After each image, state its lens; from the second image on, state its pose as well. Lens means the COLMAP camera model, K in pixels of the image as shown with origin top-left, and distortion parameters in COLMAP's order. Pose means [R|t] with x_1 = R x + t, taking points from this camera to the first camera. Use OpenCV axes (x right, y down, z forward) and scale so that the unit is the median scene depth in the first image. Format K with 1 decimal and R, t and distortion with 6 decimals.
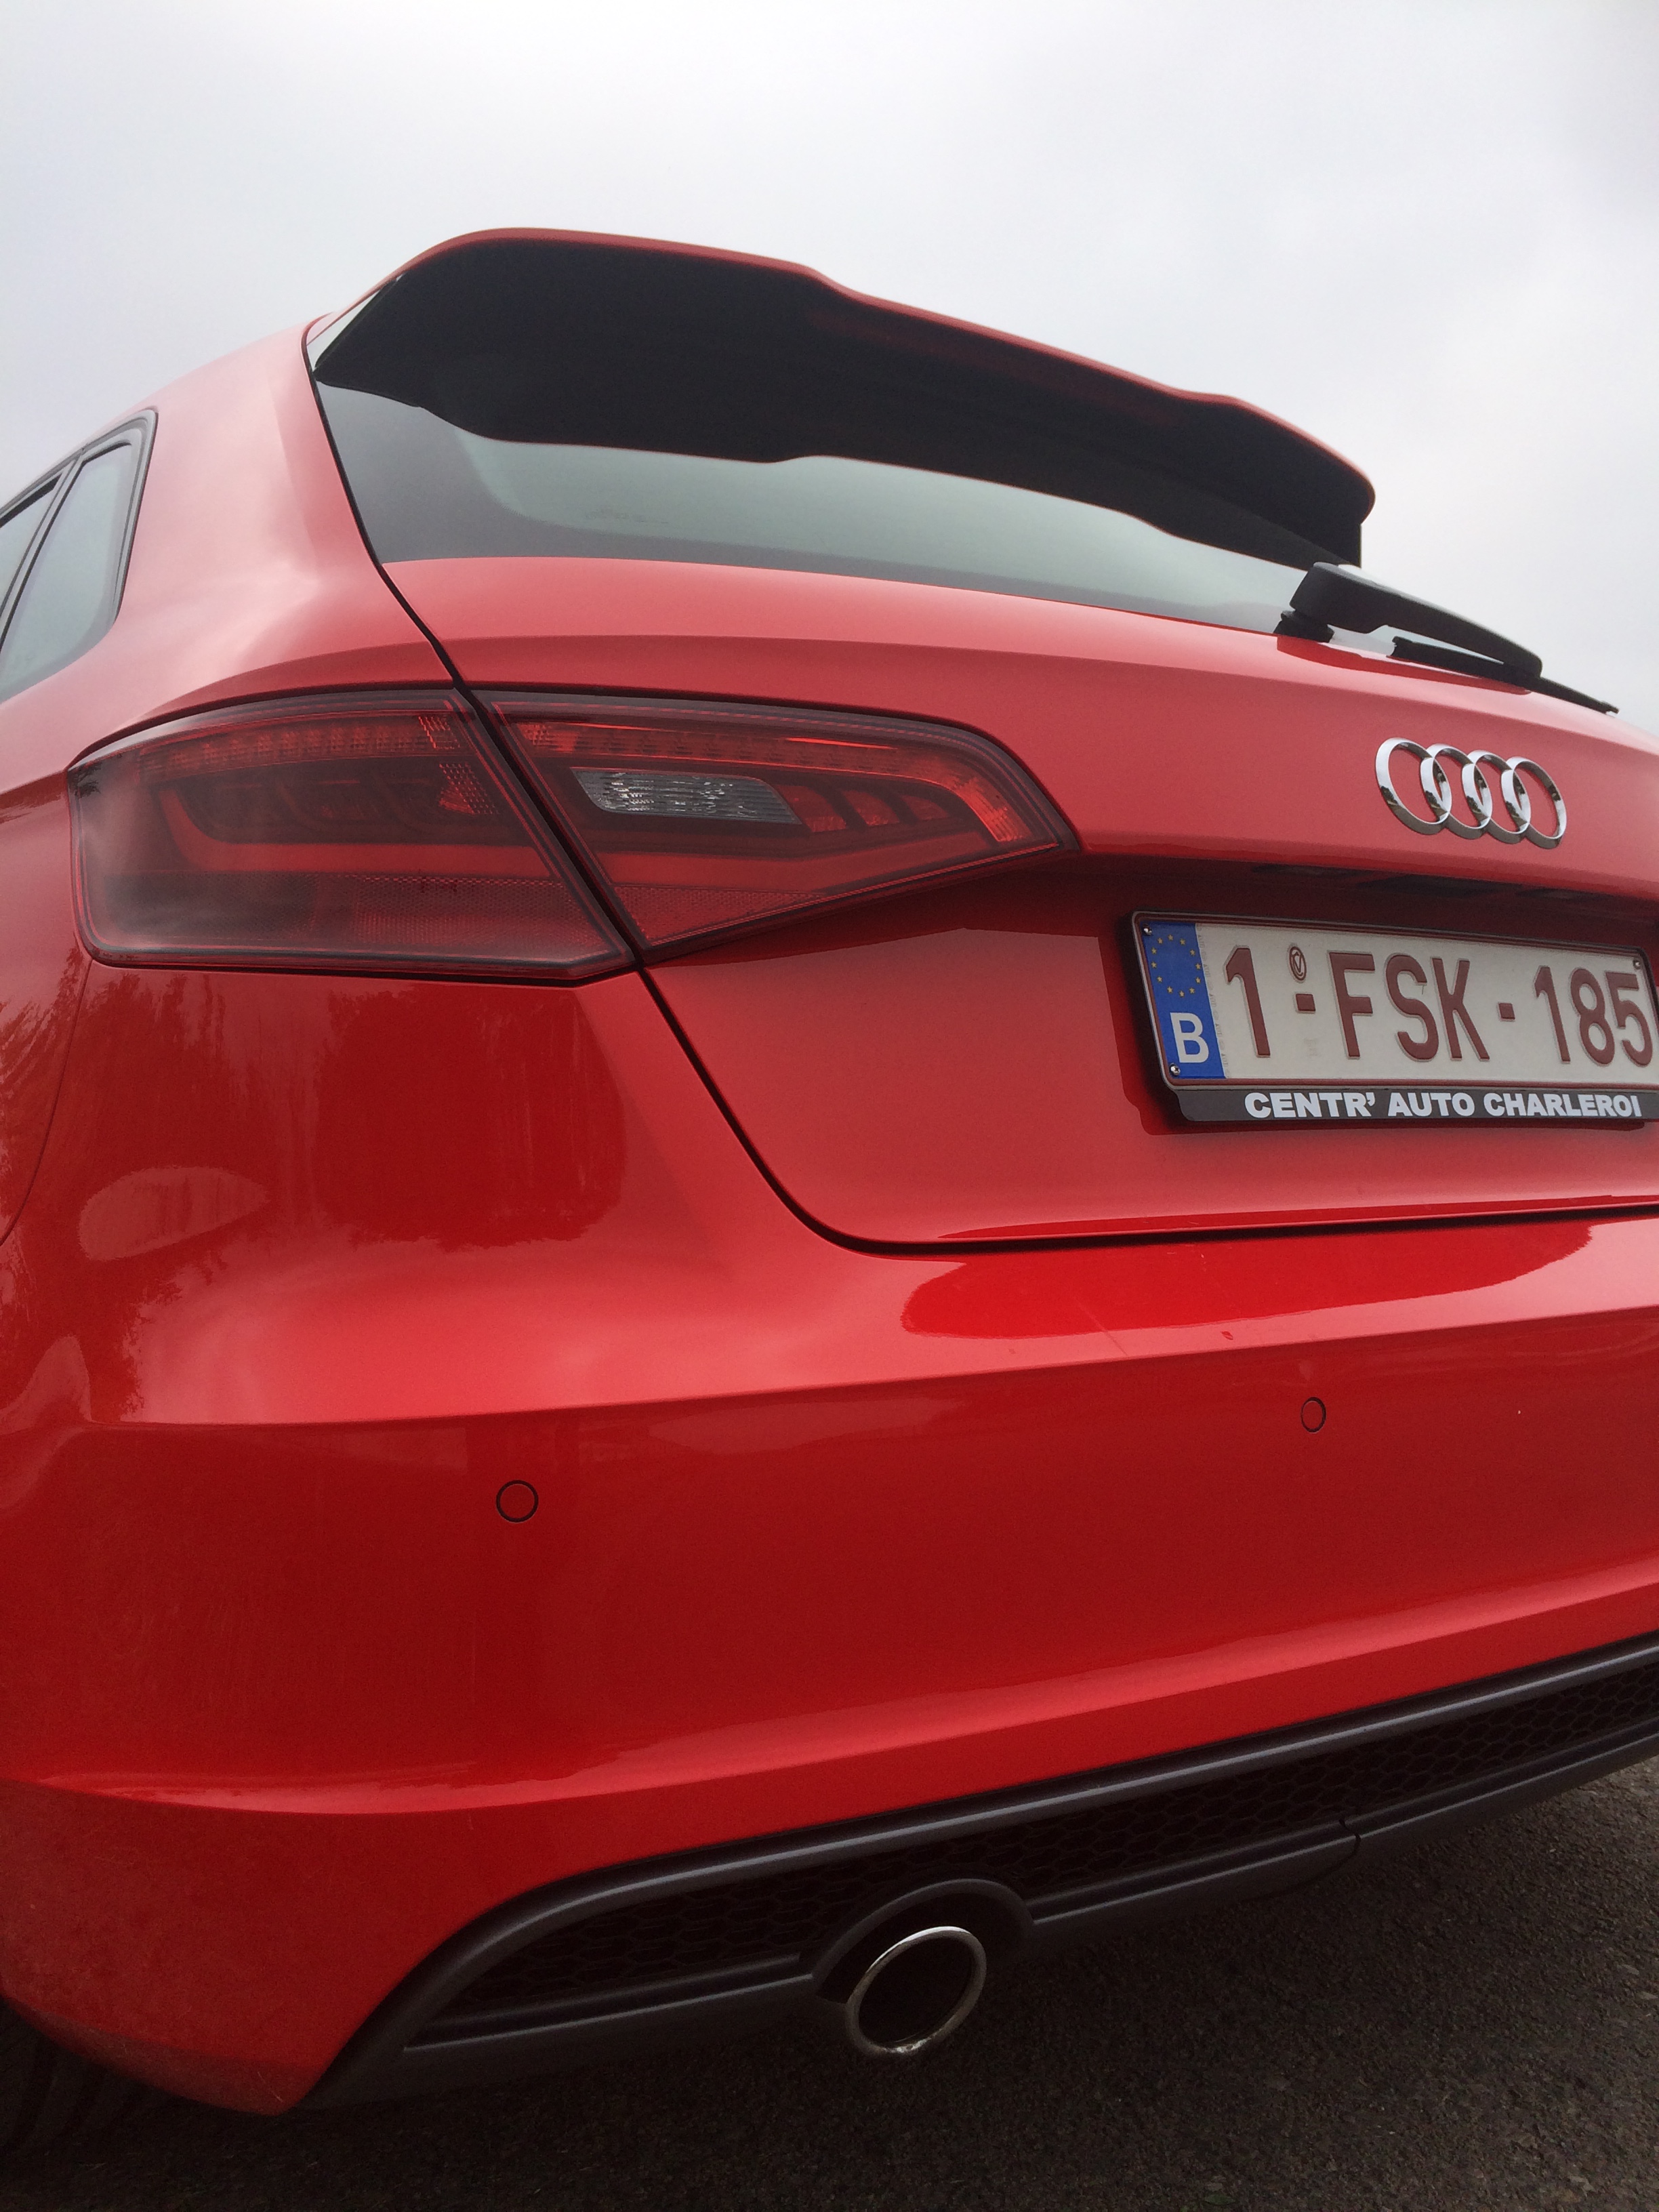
lens RADIAL K [[1971.0, 0, 871.9], [0, 1971.0, 1100.0], [0, 0, 1]] dist [0.044556, 0.015565]
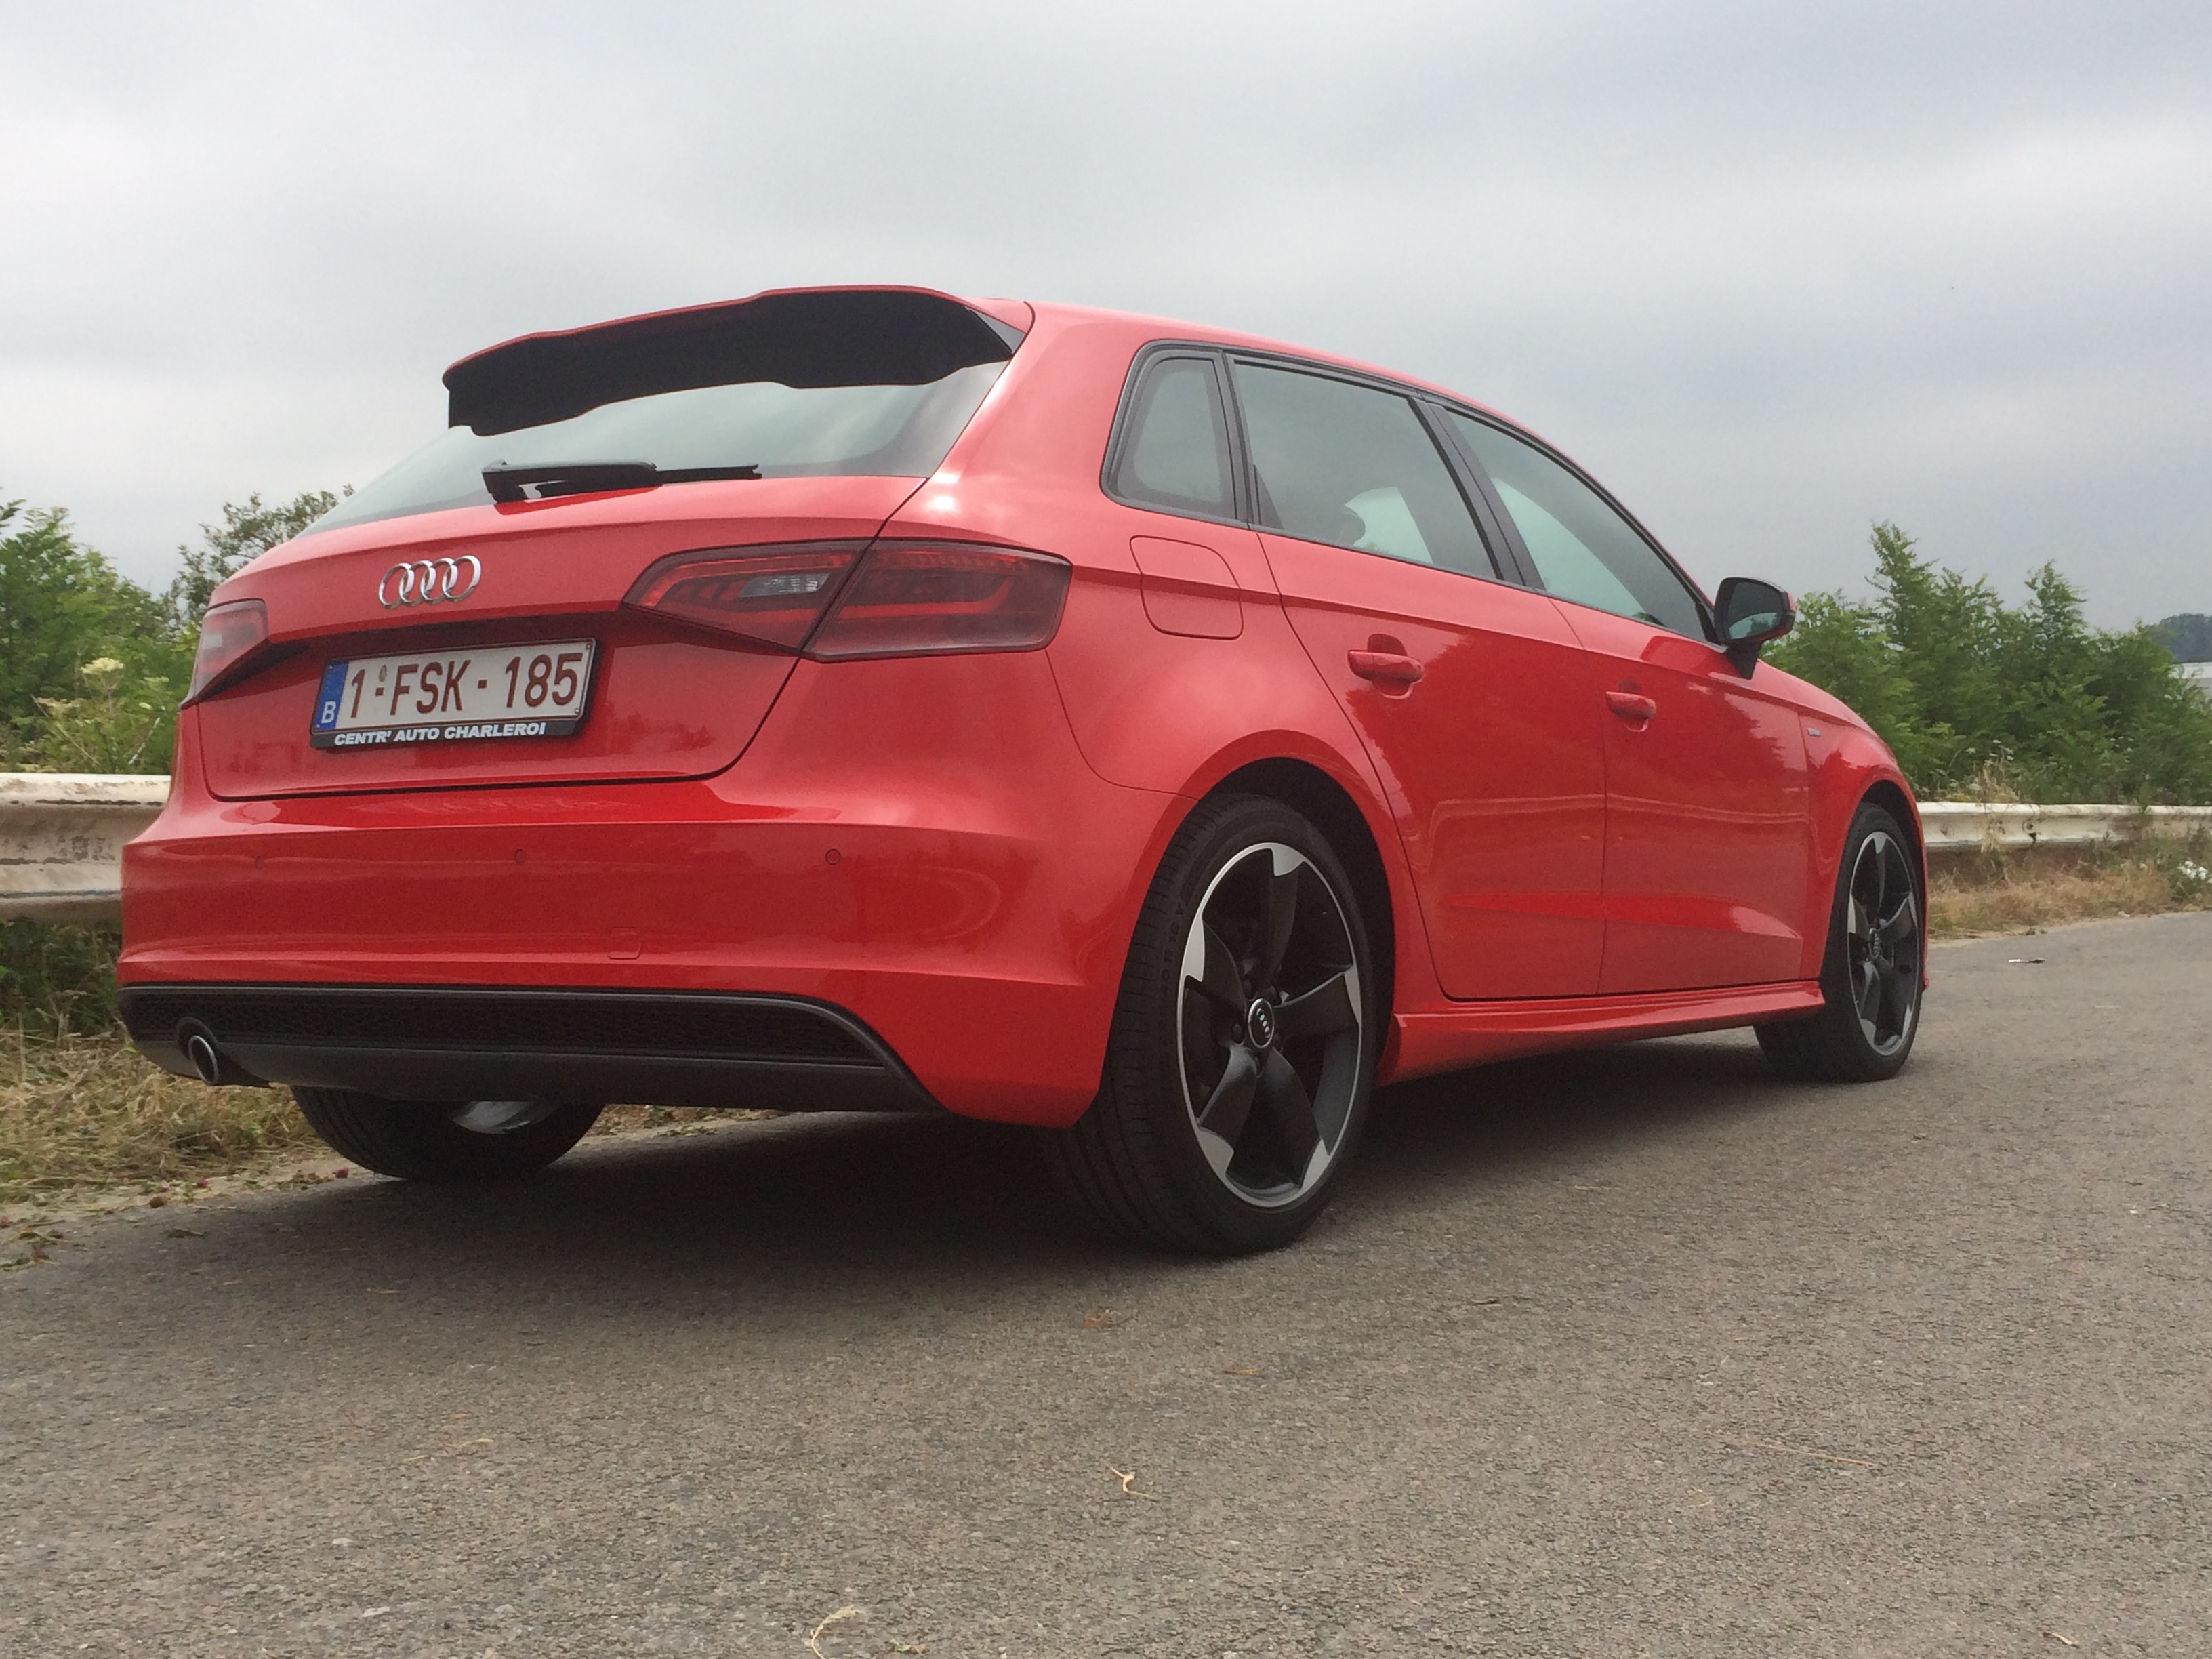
lens RADIAL K [[2643.3, 0, 1107.4], [0, 2643.3, 840.9], [0, 0, 1]] dist [0.049520, 0.000000]
pose [[0.328354, -0.011852, -0.944481, 3.171844], [0.020034, 0.999784, -0.005581, 0.144715], [0.944342, -0.017089, 0.328520, 0.774283]]
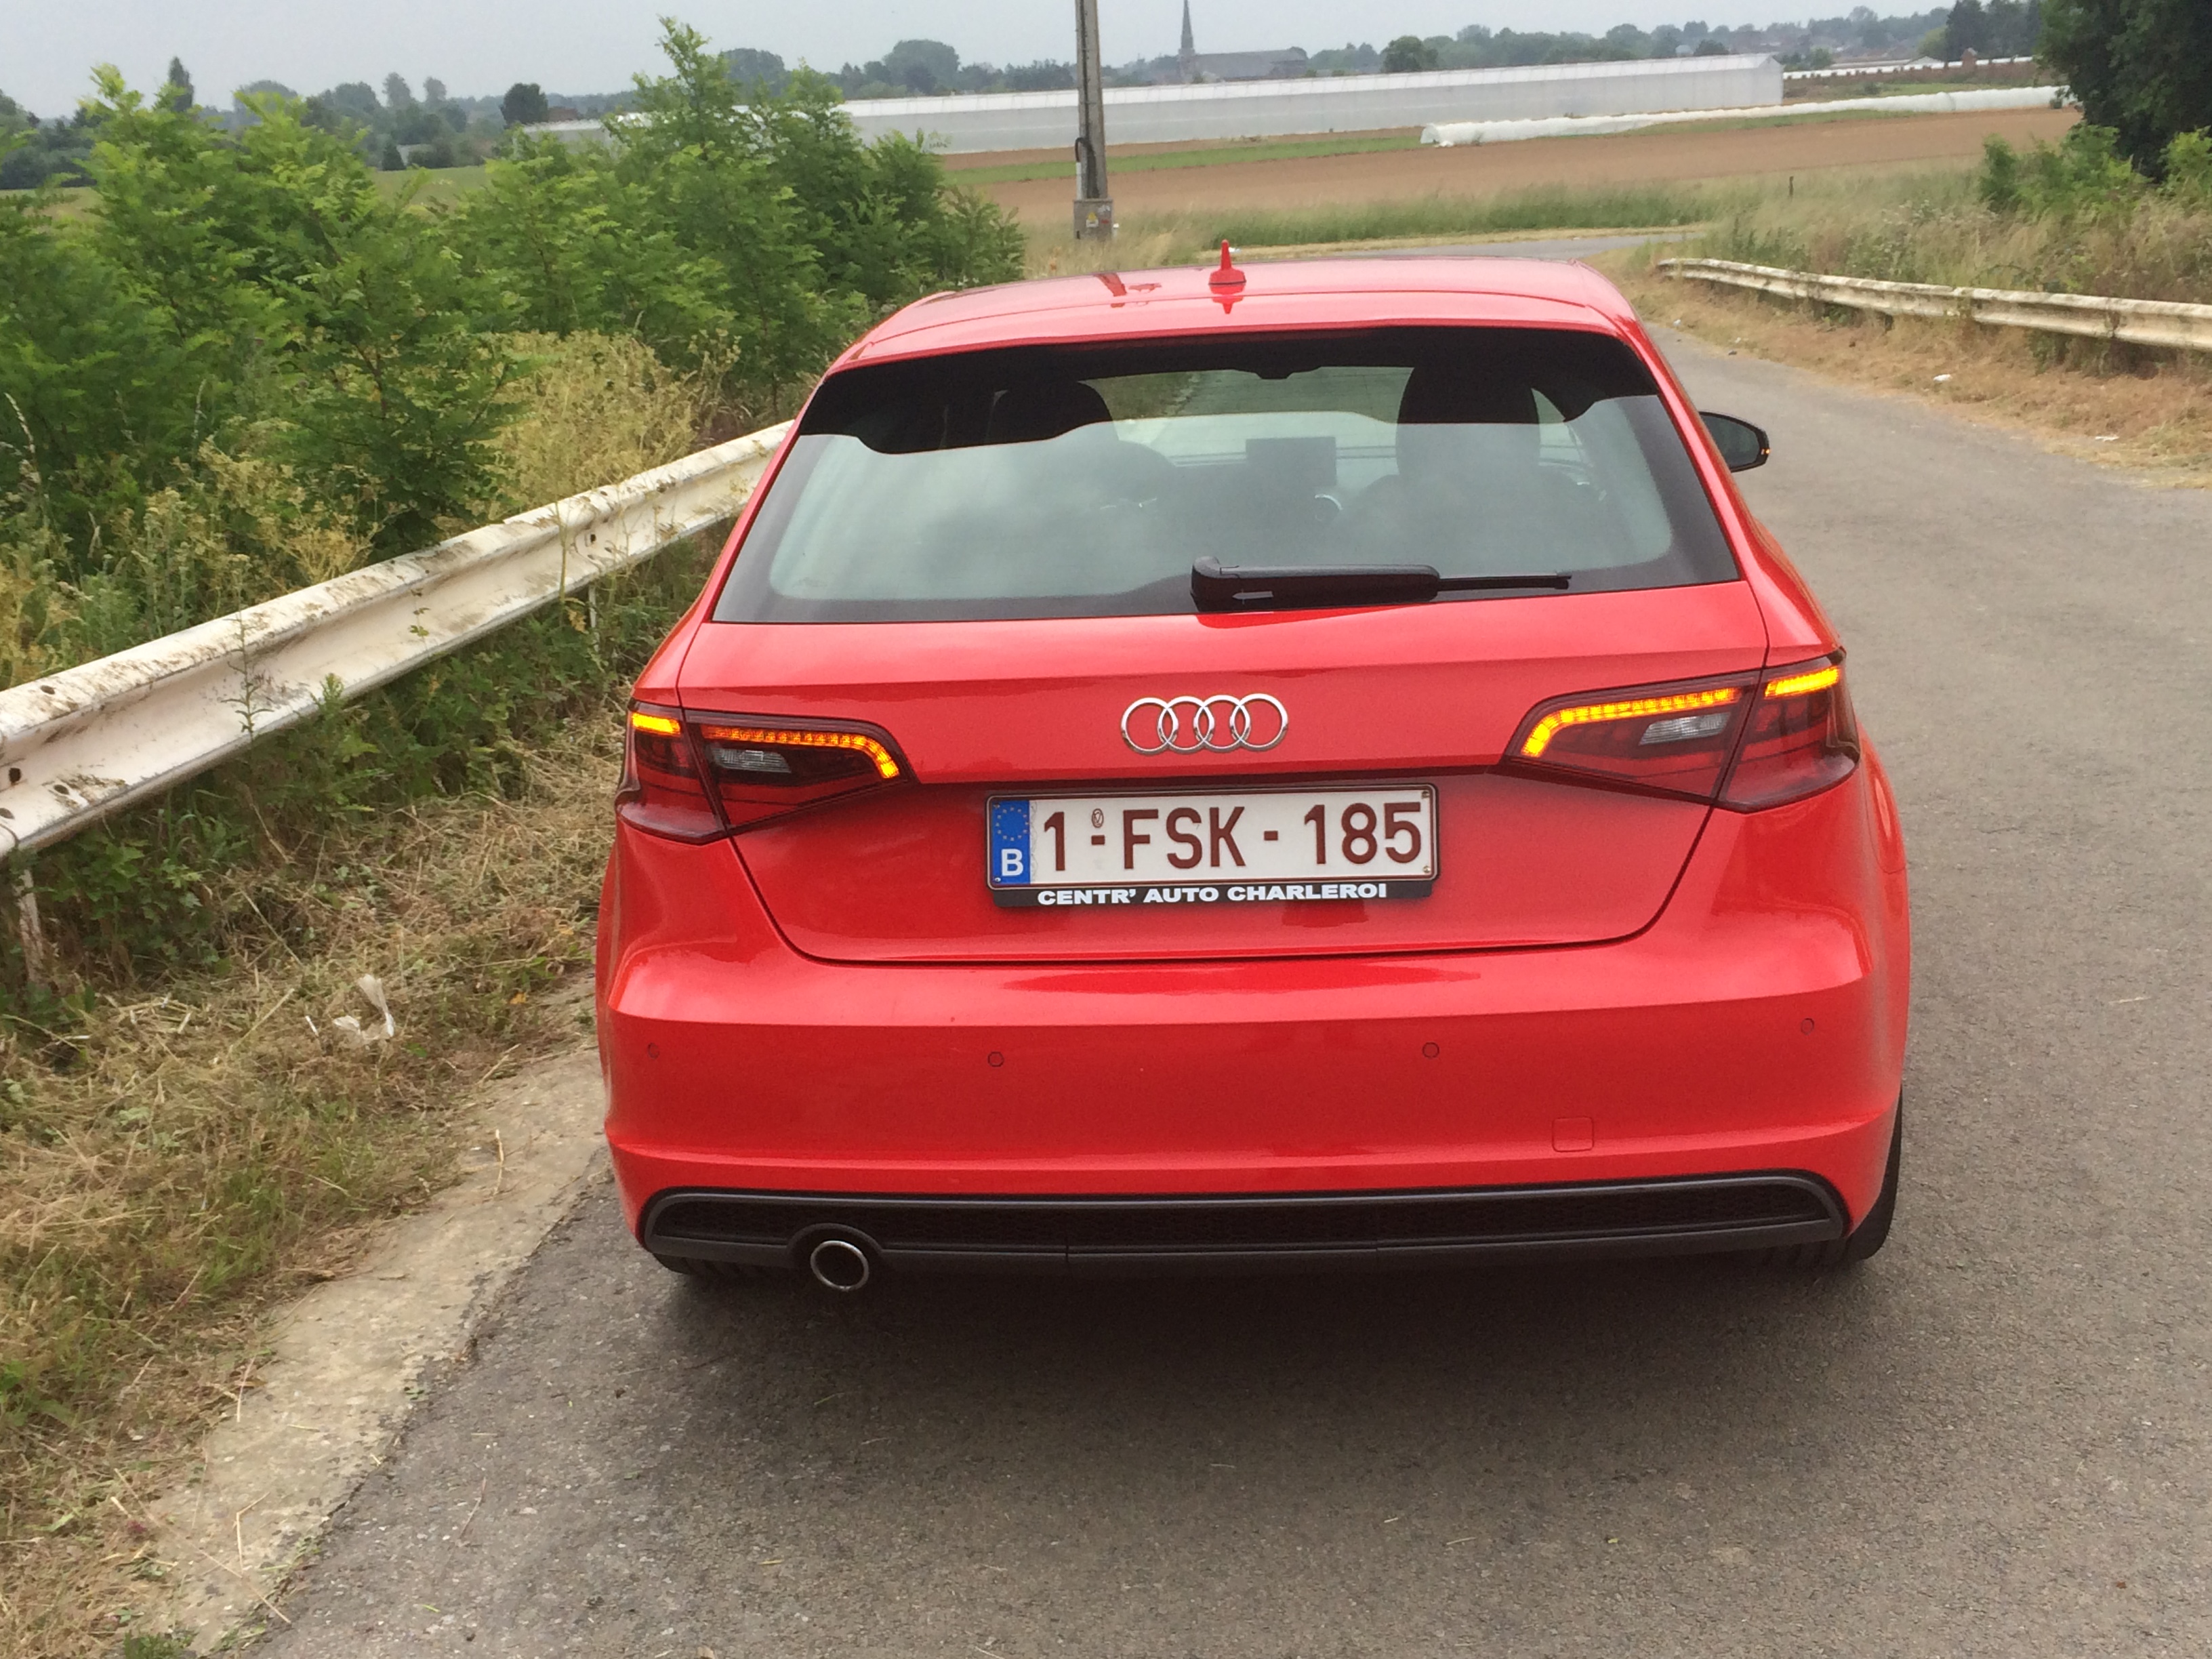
lens RADIAL K [[2690.1, 0, 1050.7], [0, 2690.1, 857.1], [0, 0, 1]] dist [0.056081, 0.000000]
pose [[0.747702, 0.112652, -0.654409, 1.812368], [0.048275, 0.973675, 0.222768, -0.589351], [0.662277, -0.198156, 0.722581, -0.855166]]
